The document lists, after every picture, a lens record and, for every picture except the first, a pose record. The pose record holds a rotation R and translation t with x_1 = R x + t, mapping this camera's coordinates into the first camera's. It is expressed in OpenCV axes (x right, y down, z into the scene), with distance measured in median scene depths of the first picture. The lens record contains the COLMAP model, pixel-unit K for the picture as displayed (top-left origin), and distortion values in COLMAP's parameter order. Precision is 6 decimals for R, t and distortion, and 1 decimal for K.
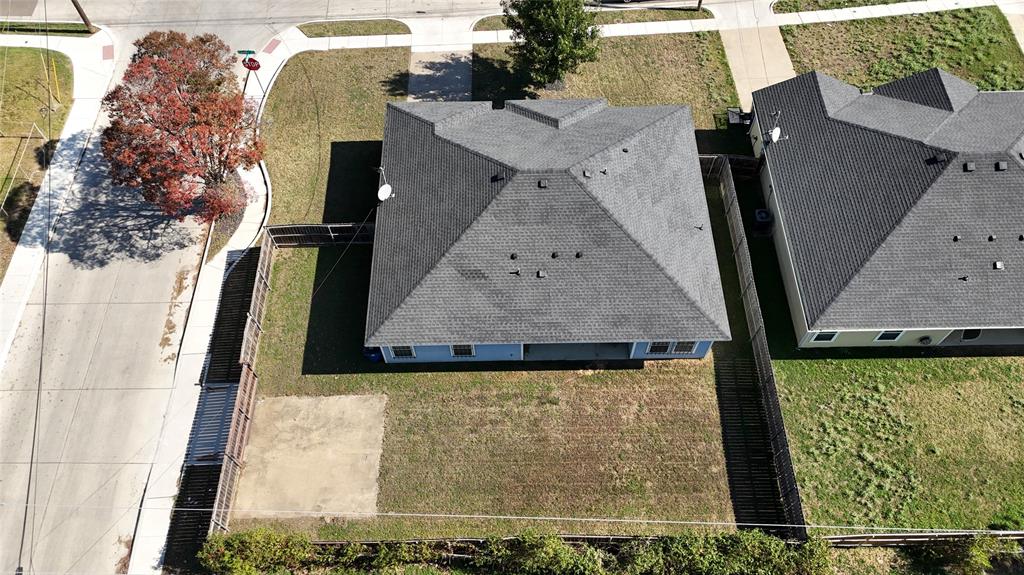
lens RADIAL K [[758.0, 0, 516.9], [0, 758.0, 284.0], [0, 0, 1]] dist [0.005902, 0.000616]
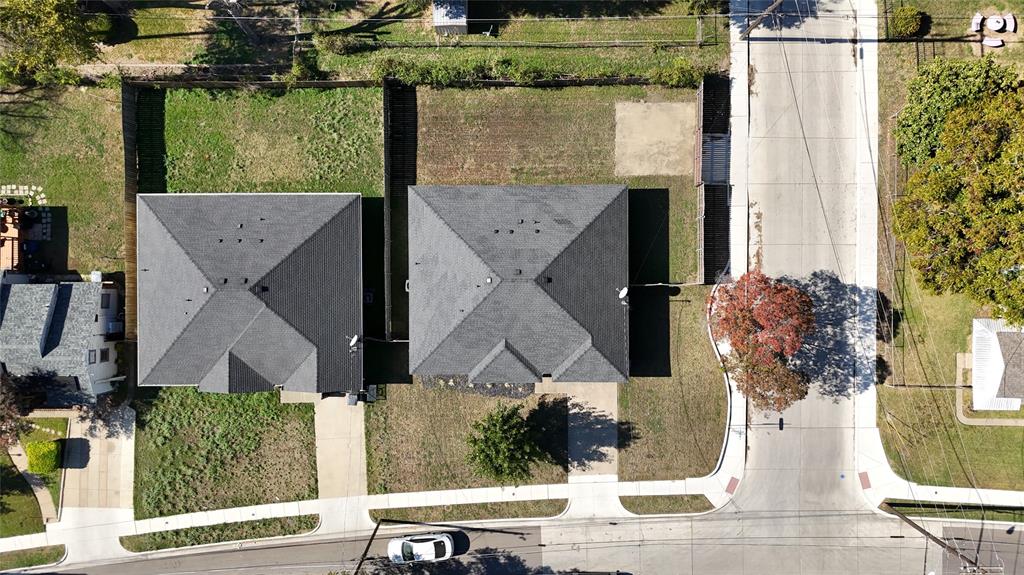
lens RADIAL K [[778.1, 0, 512.0], [0, 778.1, 287.5], [0, 0, 1]] dist [0.000284, -0.006487]
pose [[-0.999442, -0.012377, 0.031013, -0.002623], [0.026391, -0.861797, 0.506566, -0.820894], [0.020457, 0.507102, 0.861643, -0.302920]]
